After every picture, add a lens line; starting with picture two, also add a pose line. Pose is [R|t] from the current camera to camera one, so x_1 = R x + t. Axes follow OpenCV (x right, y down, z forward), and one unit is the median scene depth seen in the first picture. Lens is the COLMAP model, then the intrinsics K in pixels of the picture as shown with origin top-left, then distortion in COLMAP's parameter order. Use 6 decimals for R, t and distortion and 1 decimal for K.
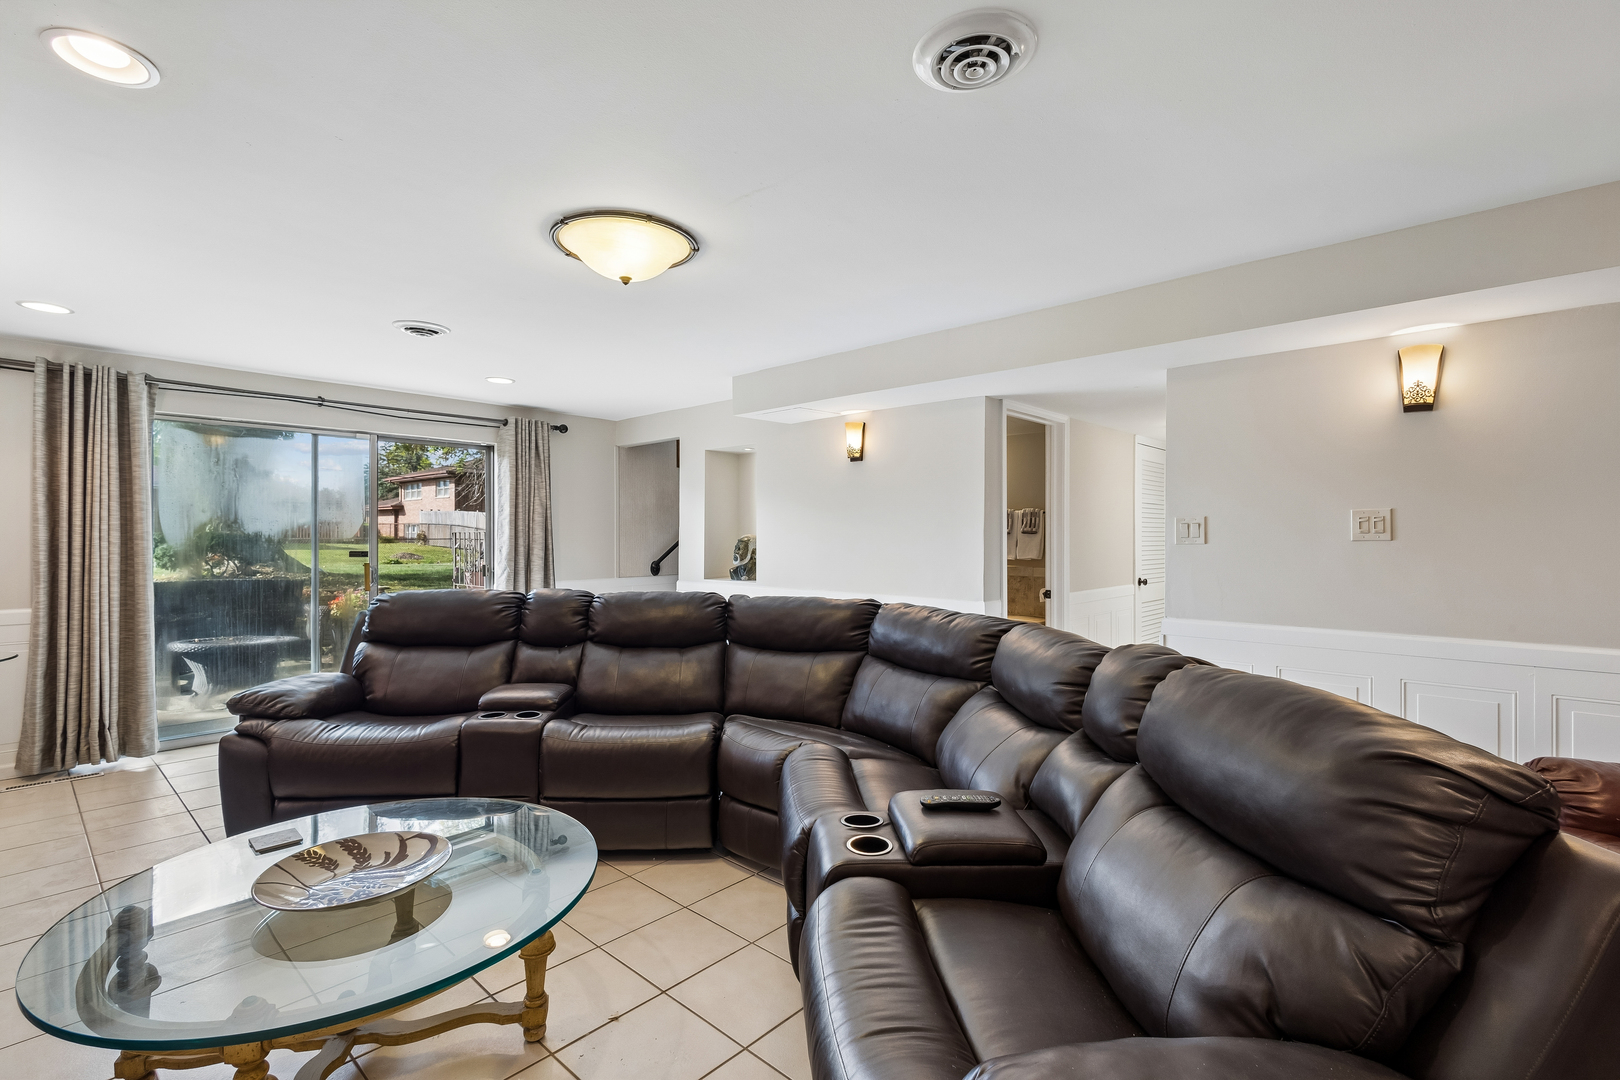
lens RADIAL K [[743.5, 0, 811.4], [0, 743.5, 532.5], [0, 0, 1]] dist [0.008448, -0.000154]
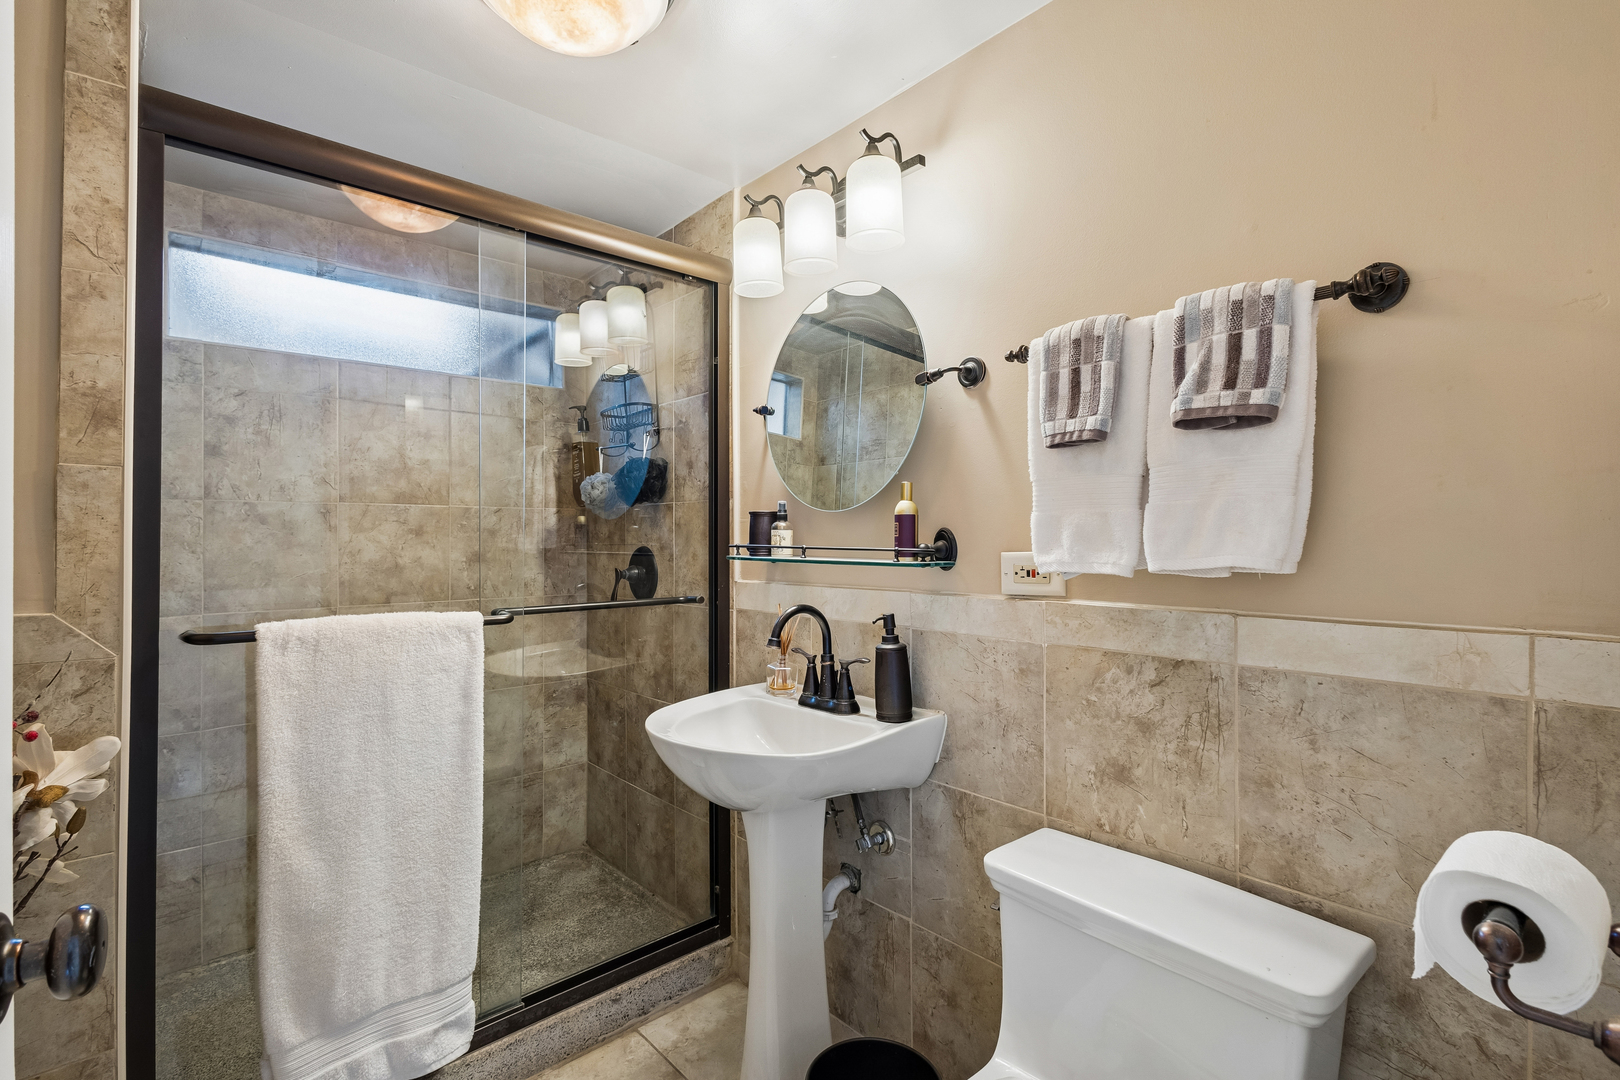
lens RADIAL K [[743.5, 0, 810.8], [0, 743.5, 537.2], [0, 0, 1]] dist [0.008448, -0.000154]
pose [[0.994701, 0.001622, -0.102800, 0.211473], [-0.001672, 0.999999, -0.000403, 0.027151], [0.102799, 0.000573, 0.994702, 0.803286]]
